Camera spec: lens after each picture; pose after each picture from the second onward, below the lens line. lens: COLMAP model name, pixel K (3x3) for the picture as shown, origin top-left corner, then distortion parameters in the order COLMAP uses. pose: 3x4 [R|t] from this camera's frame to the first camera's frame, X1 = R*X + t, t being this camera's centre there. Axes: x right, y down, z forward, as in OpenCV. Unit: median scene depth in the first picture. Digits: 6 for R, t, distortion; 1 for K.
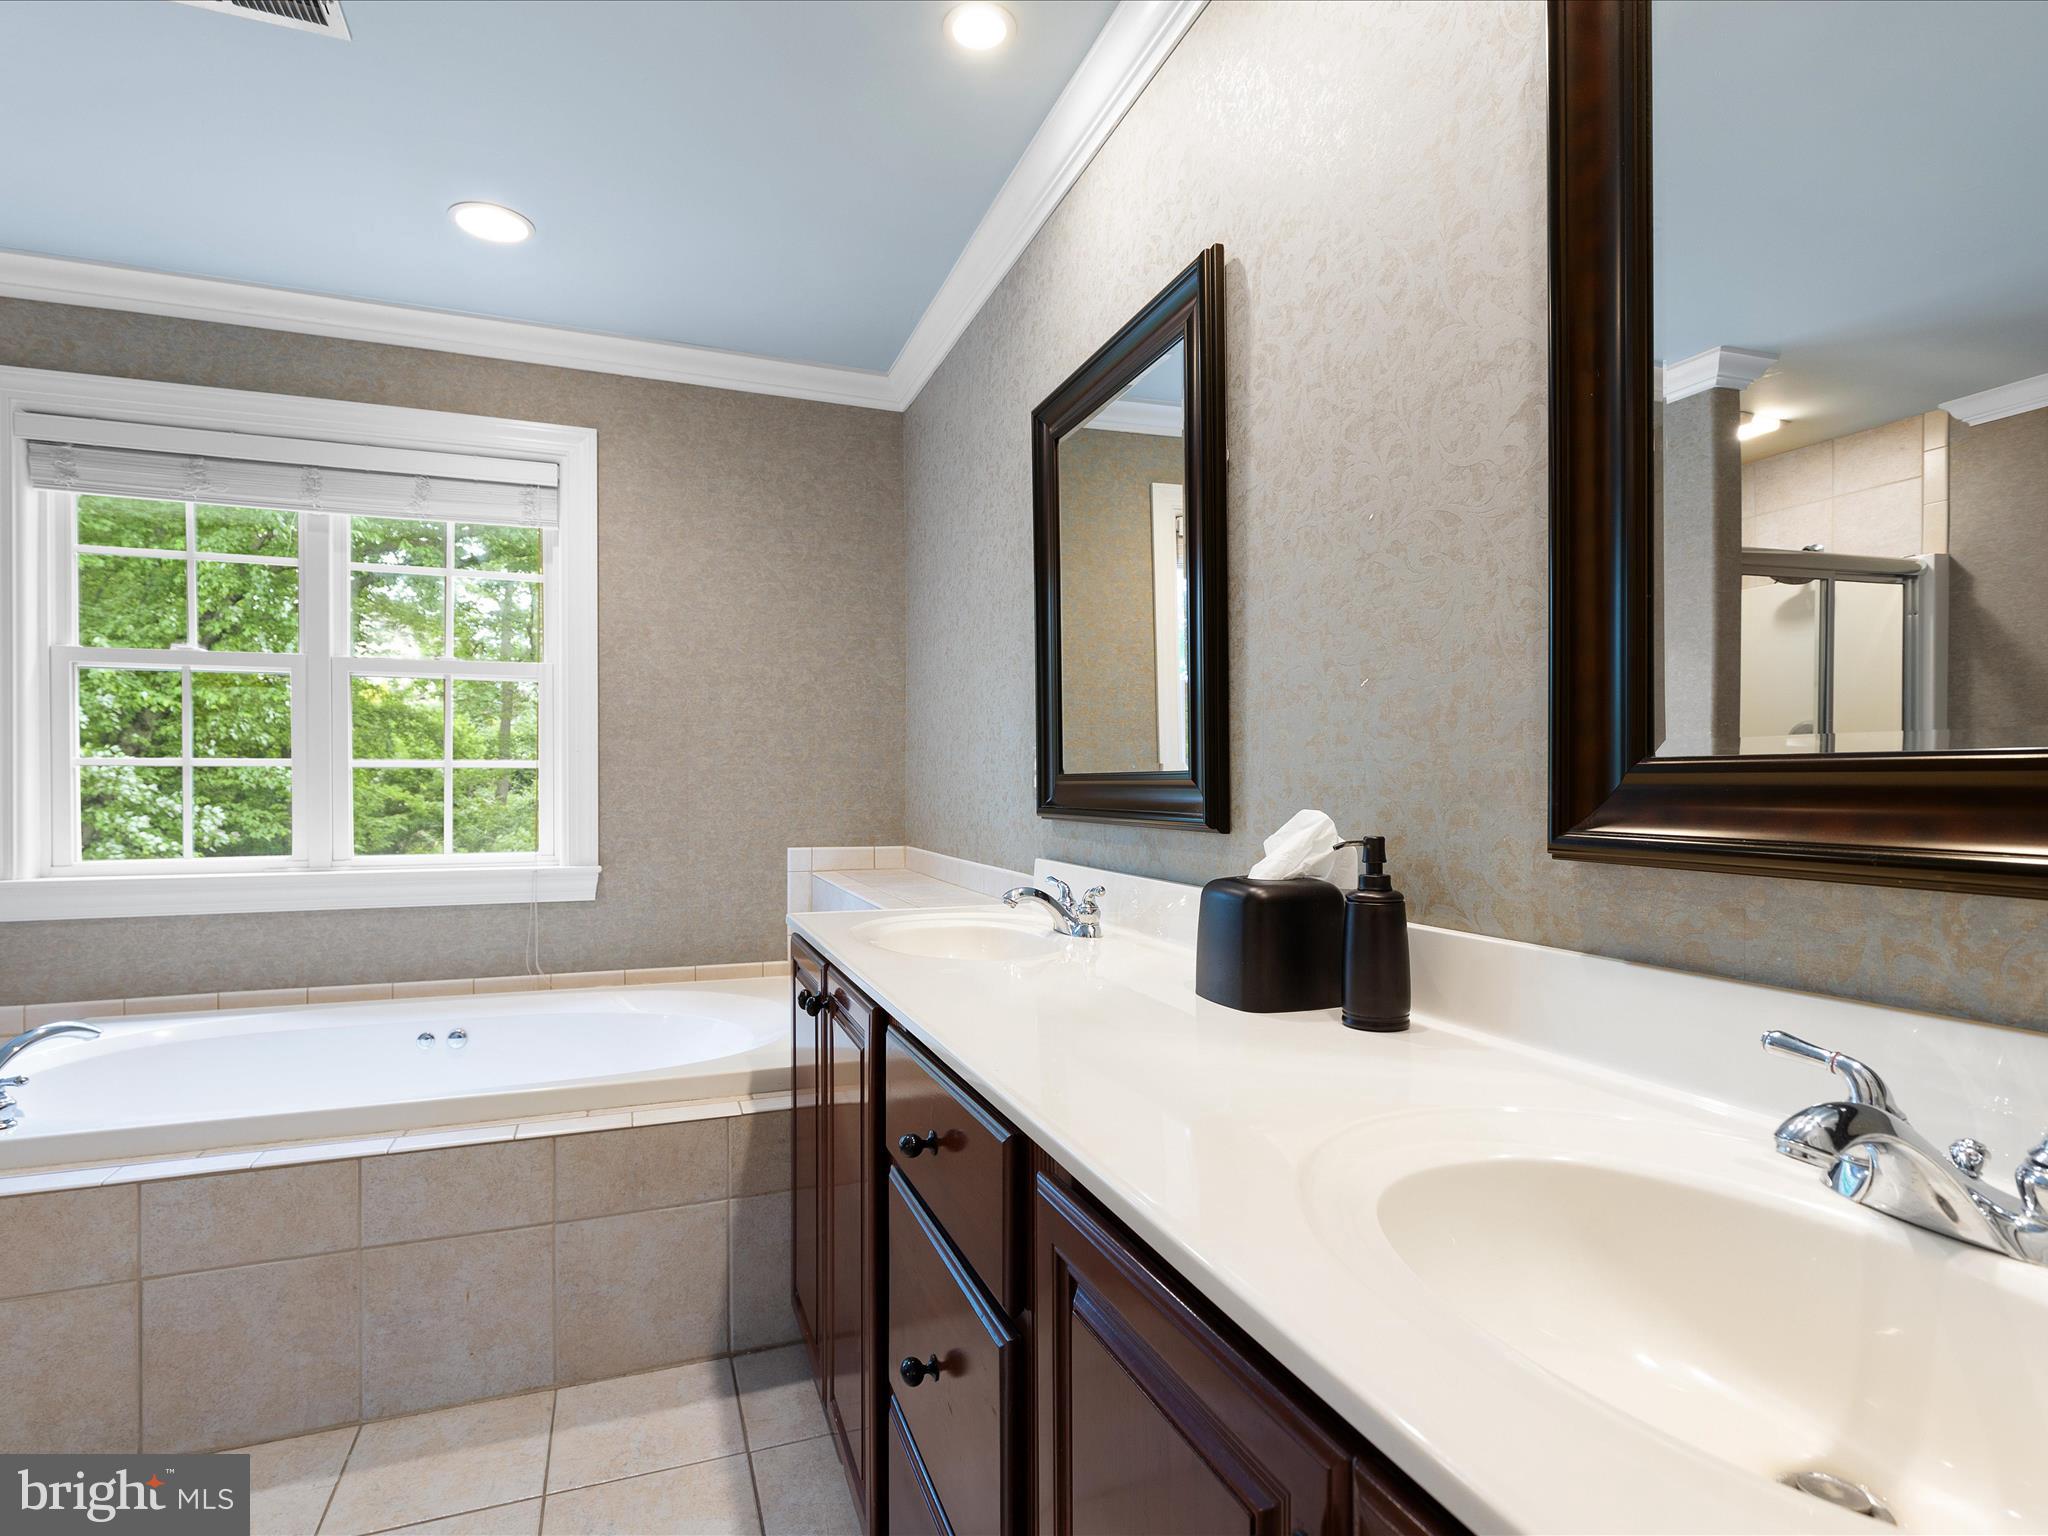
lens RADIAL K [[1018.6, 0, 1024.0], [0, 1018.6, 776.3], [0, 0, 1]] dist [-0.003293, -0.001362]
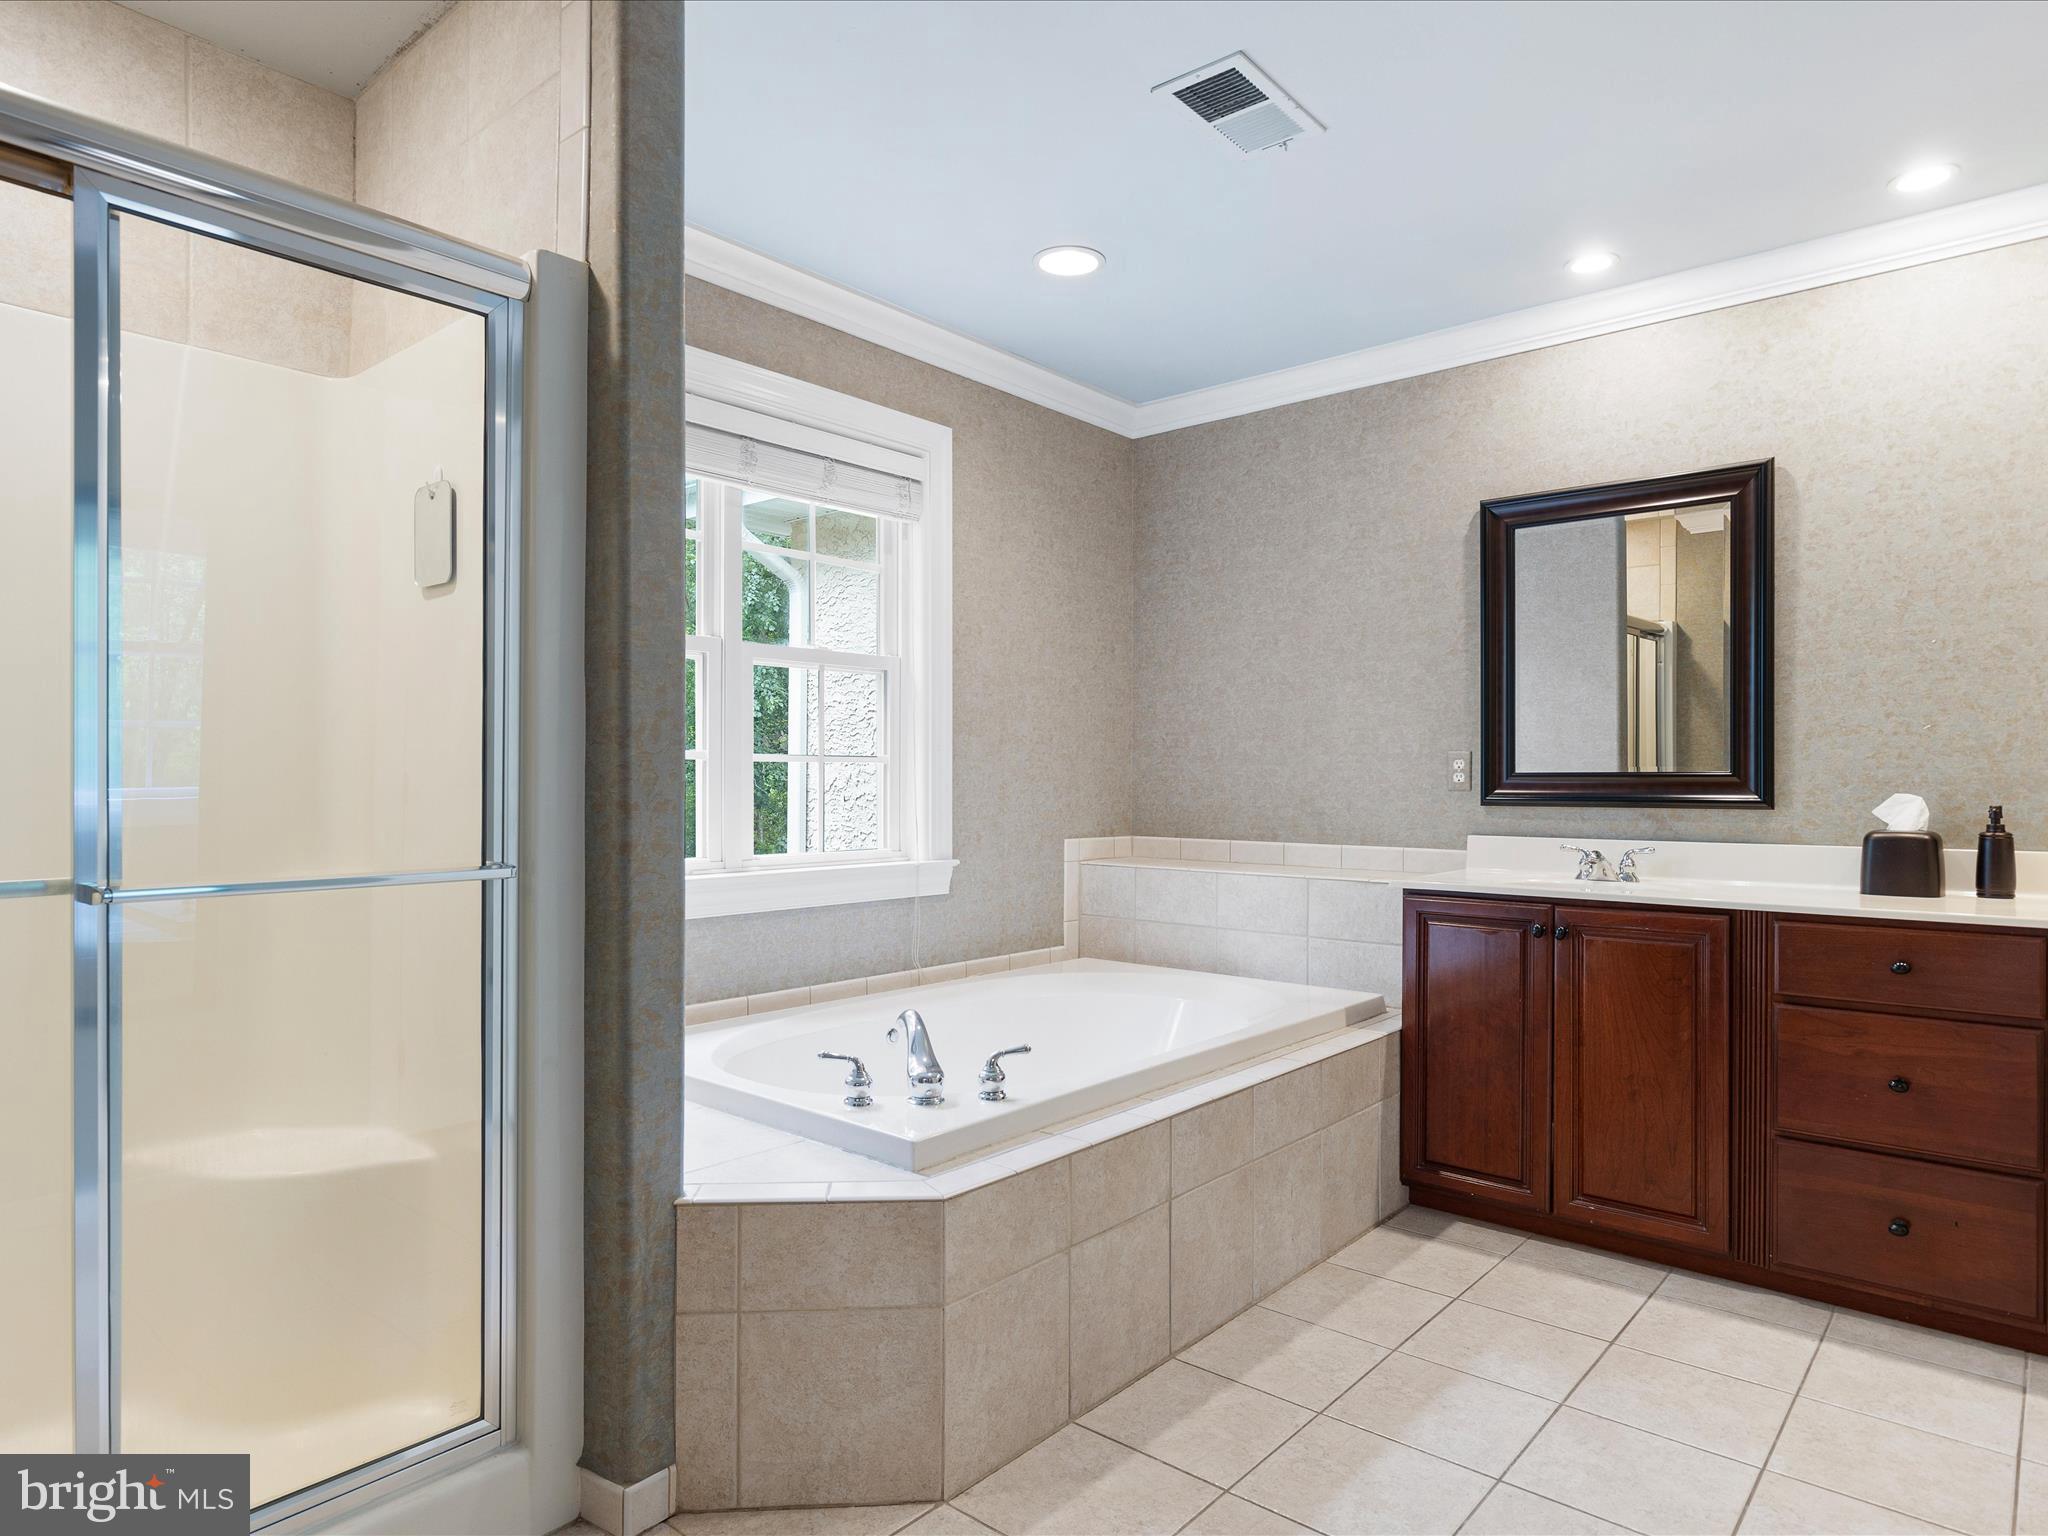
lens RADIAL K [[1183.0, 0, 1024.0], [0, 1183.0, 768.0], [0, 0, 1]] dist [0.001853, -0.000176]
pose [[0.885860, 0.006526, 0.463907, -1.548826], [-0.005475, 0.999978, -0.003611, 0.001248], [-0.463921, 0.000659, 0.885876, -0.128571]]
